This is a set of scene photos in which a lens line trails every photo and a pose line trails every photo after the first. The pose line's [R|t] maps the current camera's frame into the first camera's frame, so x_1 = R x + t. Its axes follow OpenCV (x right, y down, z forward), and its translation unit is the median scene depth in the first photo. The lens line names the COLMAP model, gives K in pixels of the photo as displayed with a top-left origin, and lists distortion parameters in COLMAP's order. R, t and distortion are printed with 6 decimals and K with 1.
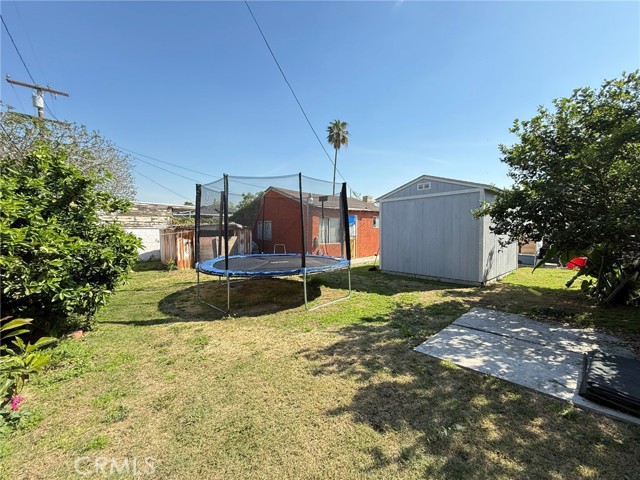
lens RADIAL K [[255.1, 0, 317.7], [0, 255.1, 239.6], [0, 0, 1]] dist [0.000252, 0.000076]
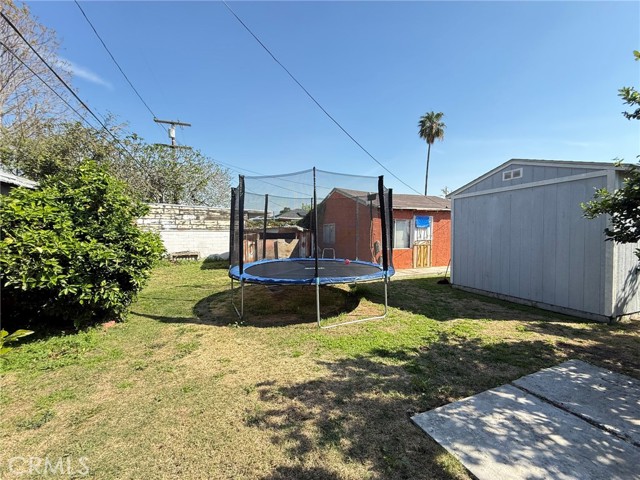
lens RADIAL K [[255.1, 0, 317.7], [0, 255.1, 239.6], [0, 0, 1]] dist [0.000252, 0.000076]
pose [[0.936906, 0.014270, -0.349290, 0.257335], [-0.018403, 0.999794, -0.008515, -0.009632], [0.349096, 0.014406, 0.936976, 0.206321]]
